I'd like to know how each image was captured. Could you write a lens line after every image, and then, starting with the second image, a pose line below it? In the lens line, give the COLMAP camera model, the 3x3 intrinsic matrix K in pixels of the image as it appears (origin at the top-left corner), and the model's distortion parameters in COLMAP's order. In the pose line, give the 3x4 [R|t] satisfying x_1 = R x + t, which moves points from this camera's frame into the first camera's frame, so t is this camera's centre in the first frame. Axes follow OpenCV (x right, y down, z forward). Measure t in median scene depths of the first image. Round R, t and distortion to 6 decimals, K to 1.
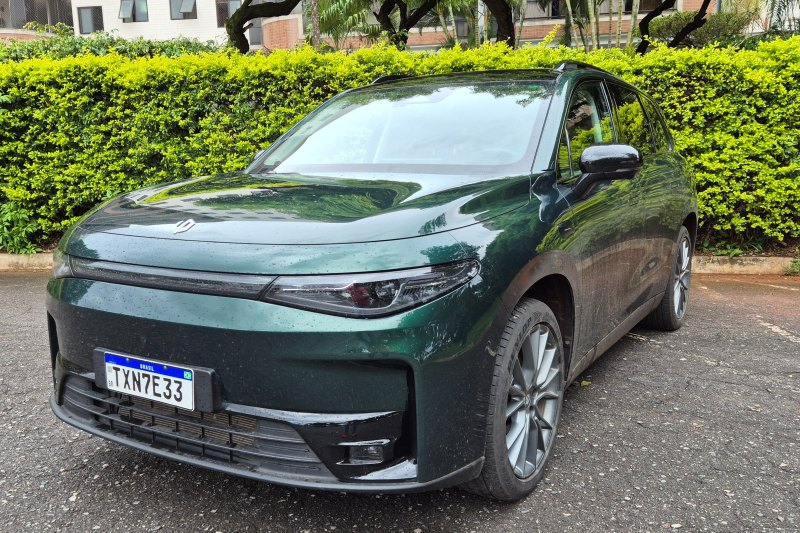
lens RADIAL K [[732.6, 0, 384.1], [0, 732.6, 278.3], [0, 0, 1]] dist [0.037033, 0.000000]
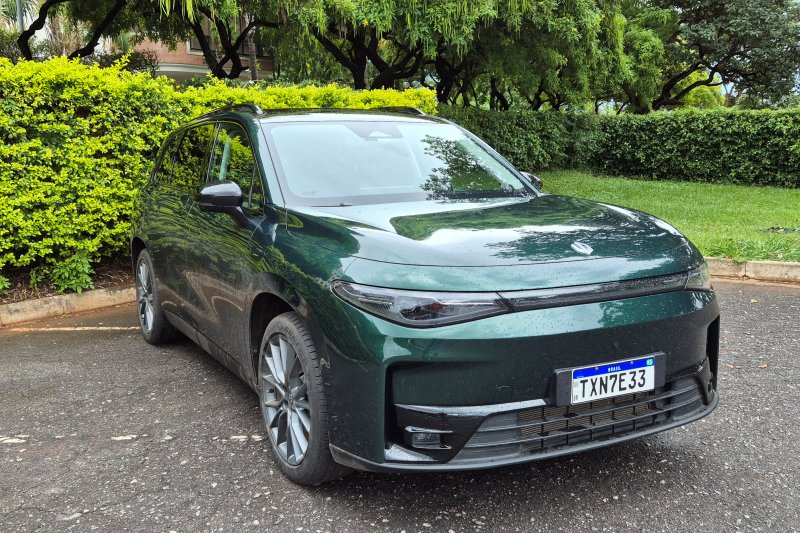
lens RADIAL K [[732.6, 0, 399.7], [0, 732.6, 269.2], [0, 0, 1]] dist [0.037033, 0.000000]
pose [[0.515847, -0.115125, 0.848910, -1.445378], [0.153980, 0.987251, 0.040318, -0.131460], [-0.842729, 0.109918, 0.526997, 0.647531]]
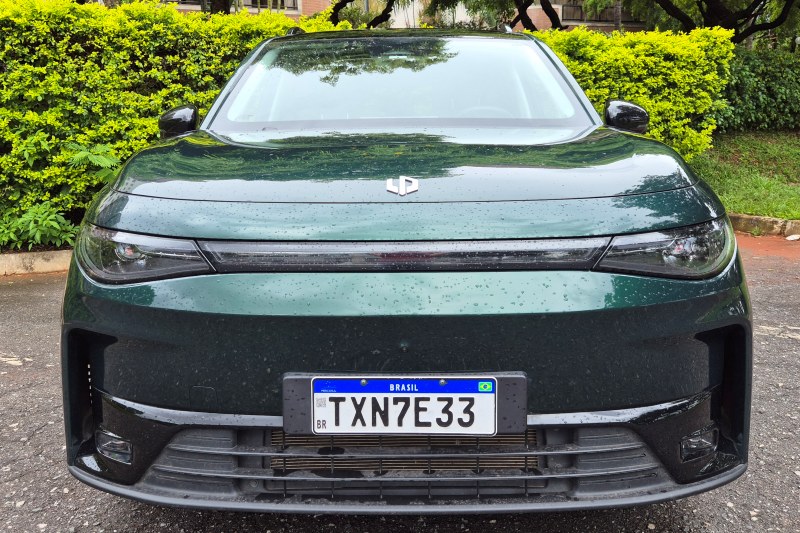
lens RADIAL K [[732.6, 0, 390.9], [0, 732.6, 223.9], [0, 0, 1]] dist [0.037033, 0.000000]
pose [[0.854771, -0.056511, 0.515920, -0.668459], [0.086568, 0.995653, -0.034366, -0.008313], [-0.511735, 0.074038, 0.855947, 0.402400]]
